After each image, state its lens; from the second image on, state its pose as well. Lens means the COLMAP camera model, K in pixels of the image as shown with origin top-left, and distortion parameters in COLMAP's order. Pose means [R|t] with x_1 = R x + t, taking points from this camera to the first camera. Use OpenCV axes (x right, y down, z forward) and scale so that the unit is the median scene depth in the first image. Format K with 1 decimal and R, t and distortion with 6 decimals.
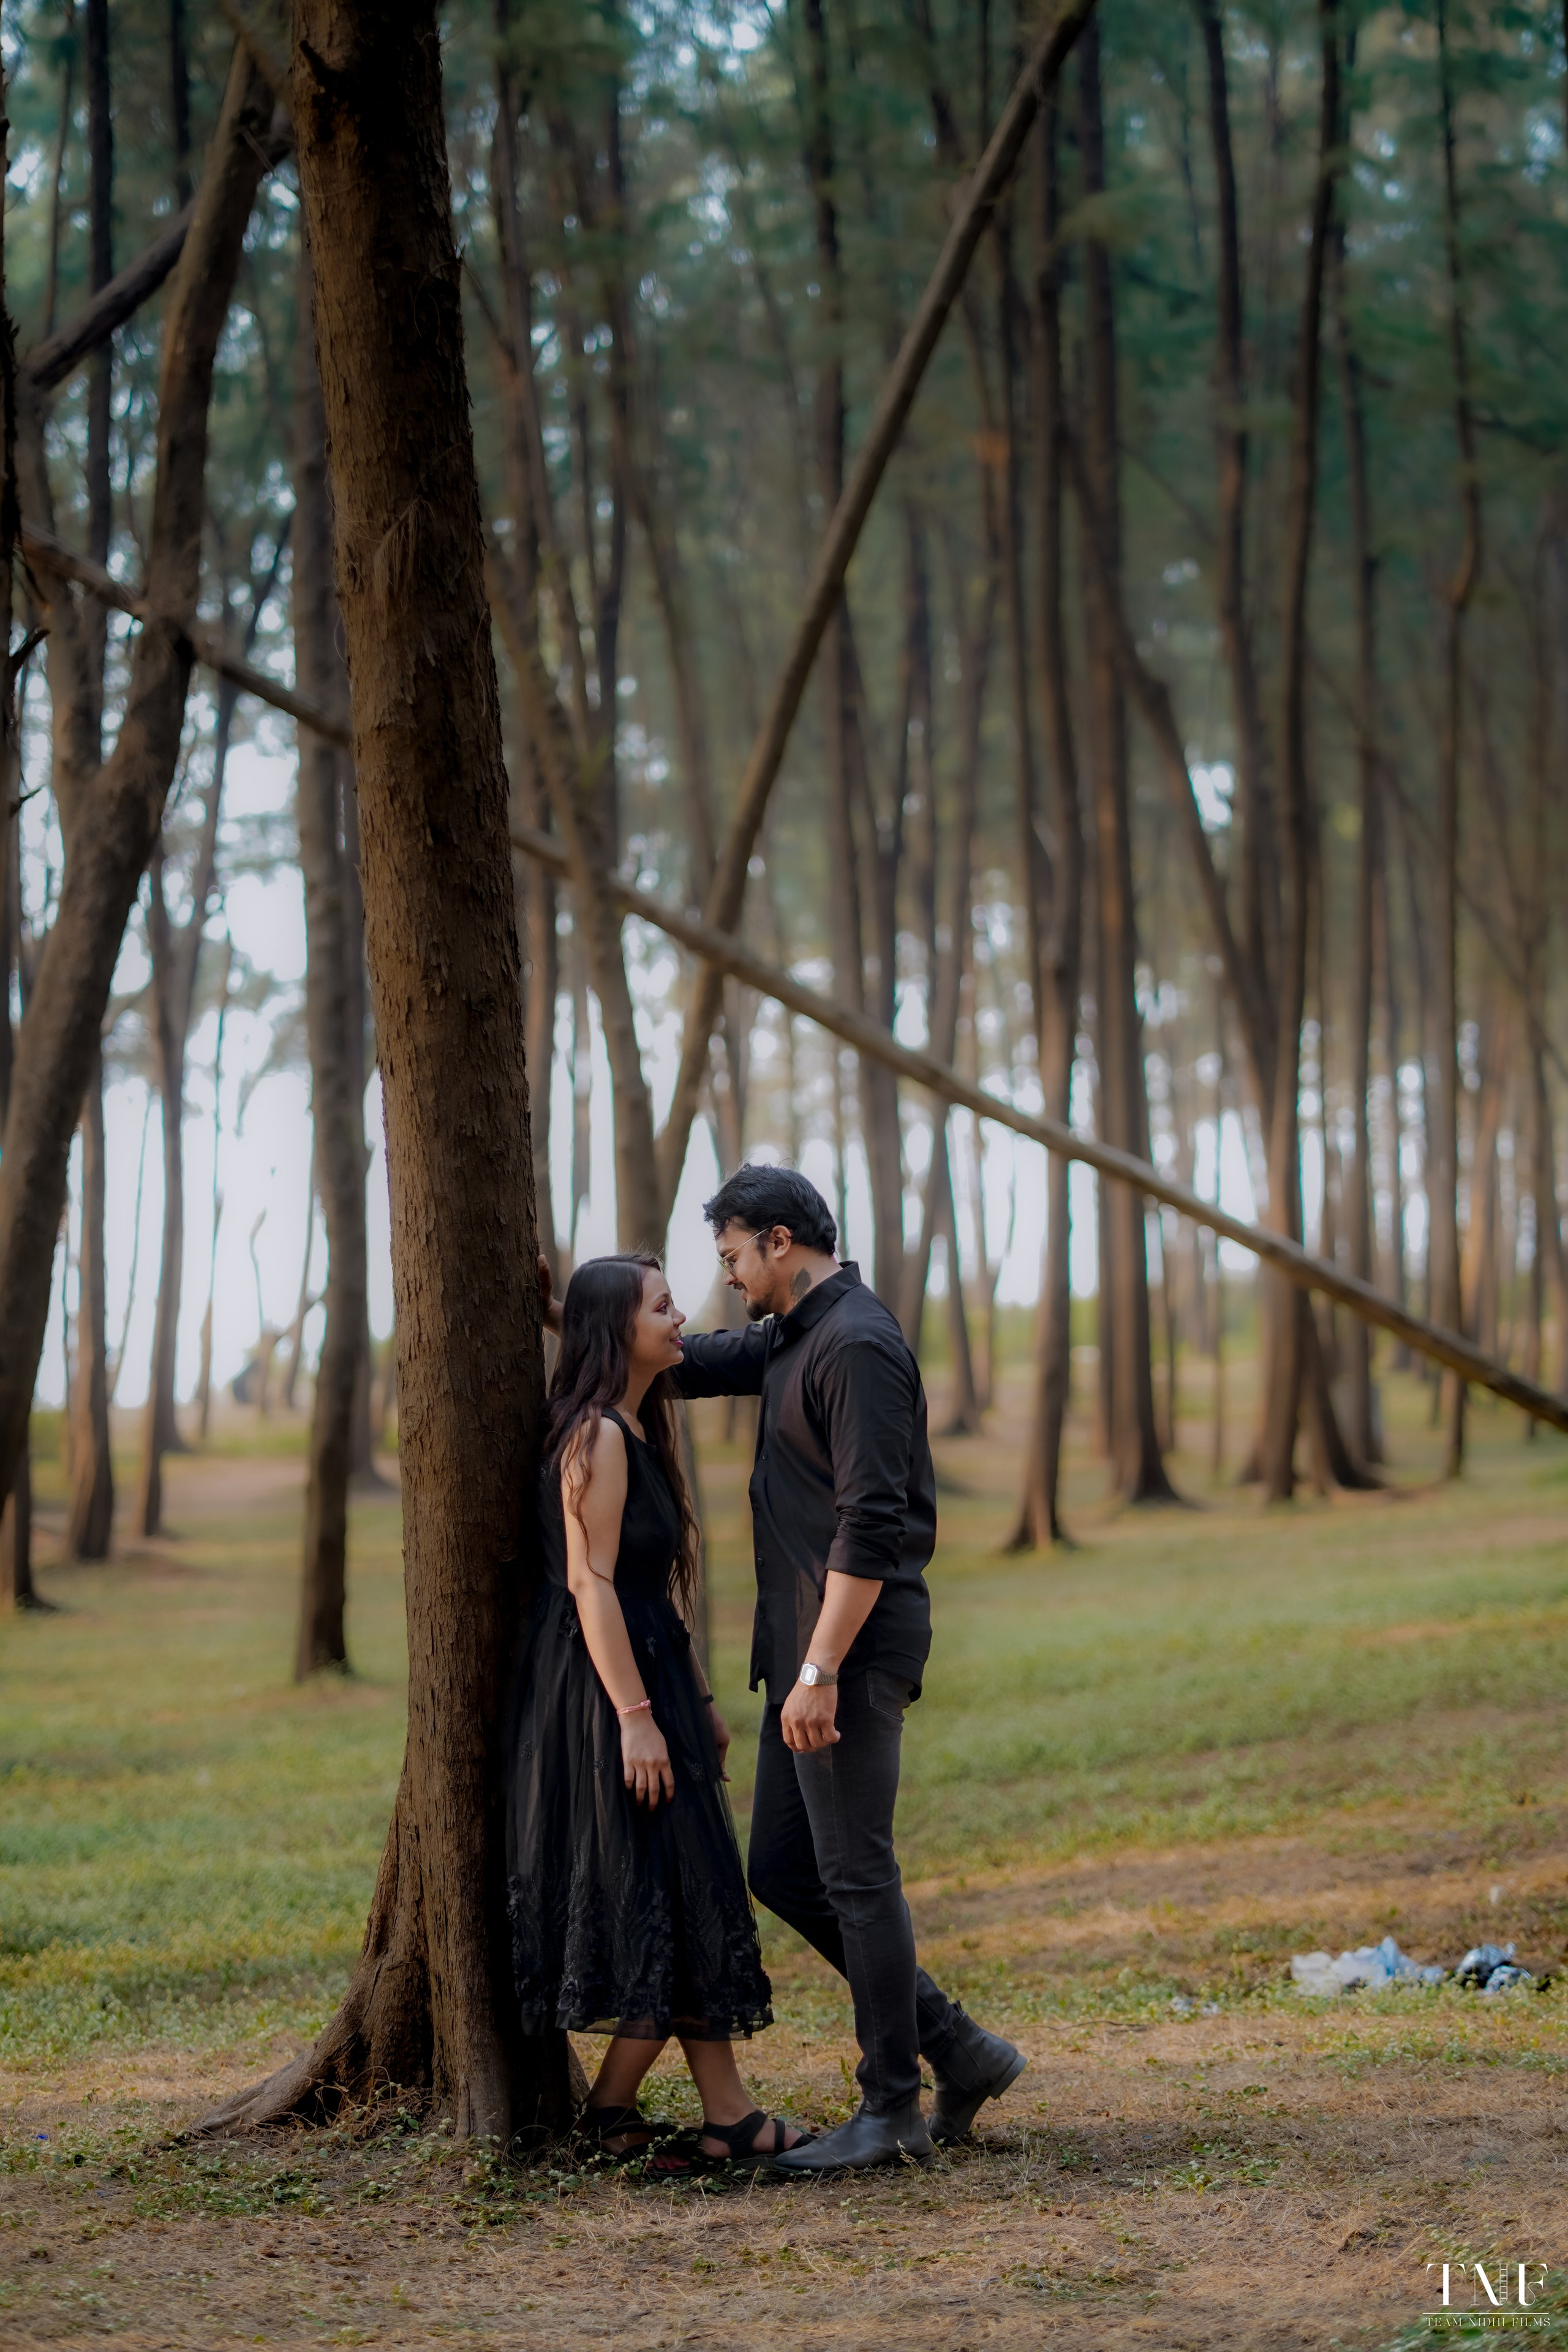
lens RADIAL K [[6112.5, 0, 785.6], [0, 6112.5, 1213.7], [0, 0, 1]] dist [0.035979, -0.036058]
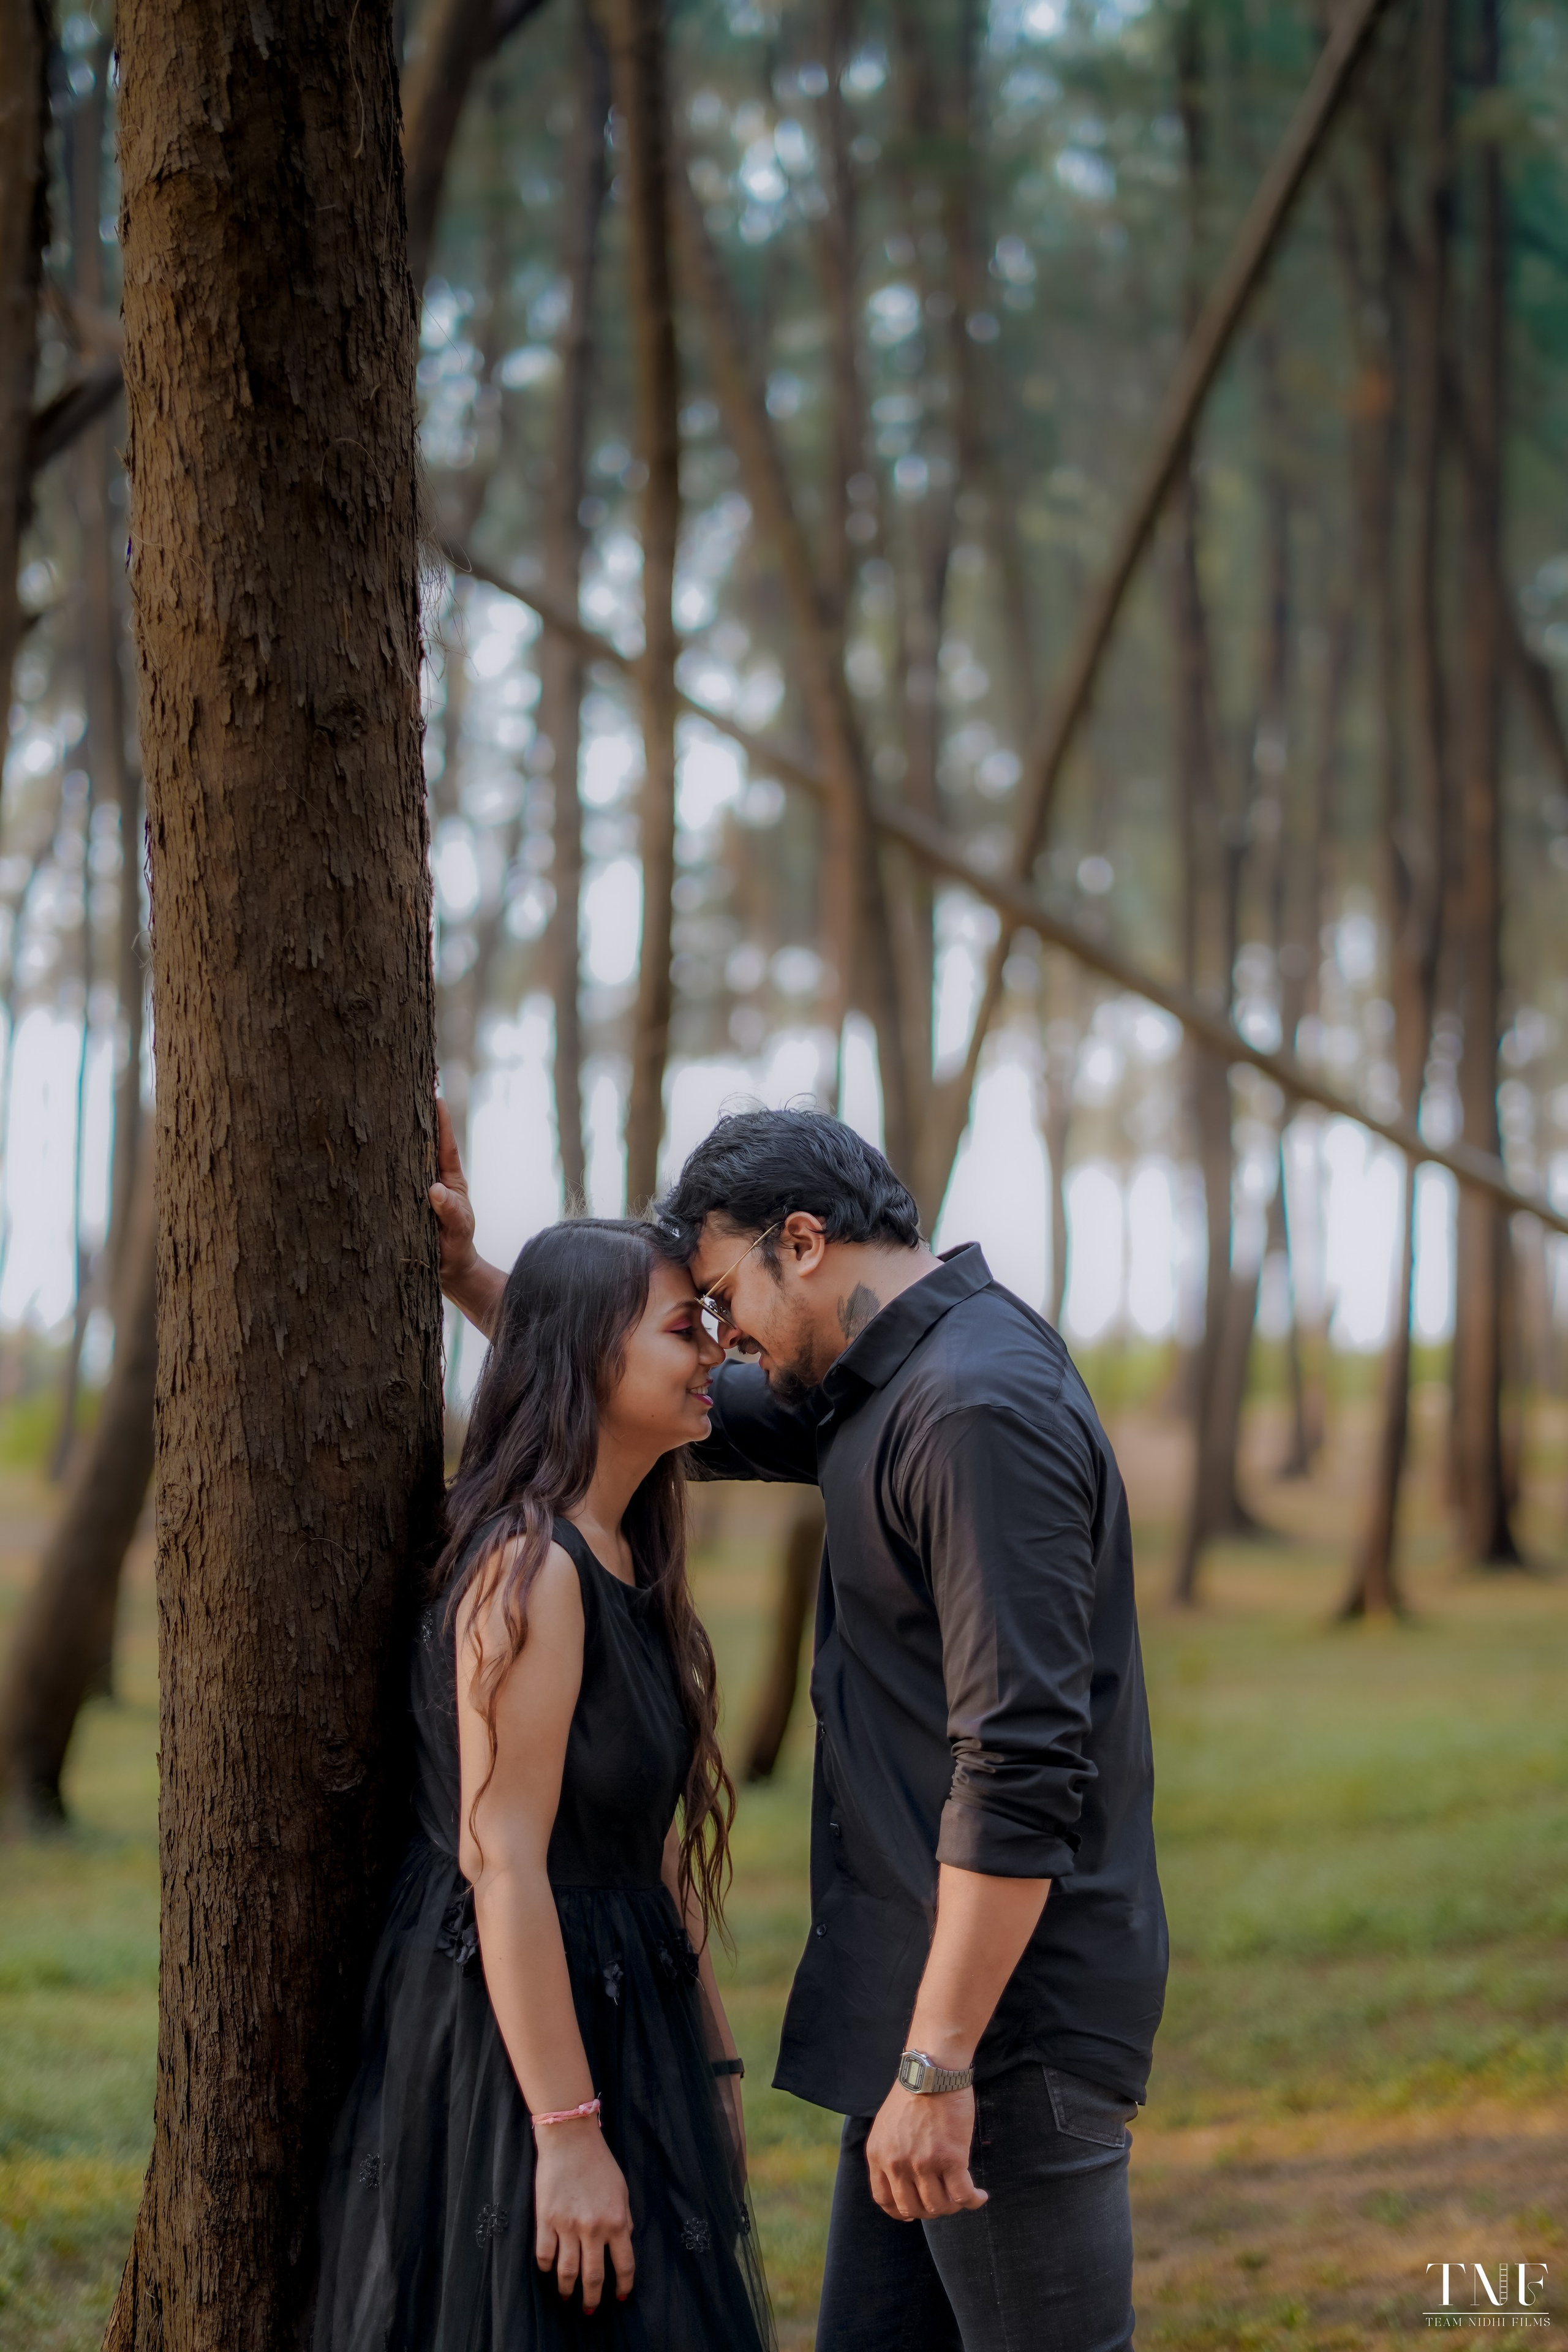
lens RADIAL K [[5231.8, 0, 645.5], [0, 5231.8, 1177.1], [0, 0, 1]] dist [0.030616, -0.111167]
pose [[0.994353, 0.038796, -0.098773, 0.021919], [-0.040189, 0.999118, -0.012146, 0.009214], [0.098214, 0.016047, 0.995036, 0.559446]]
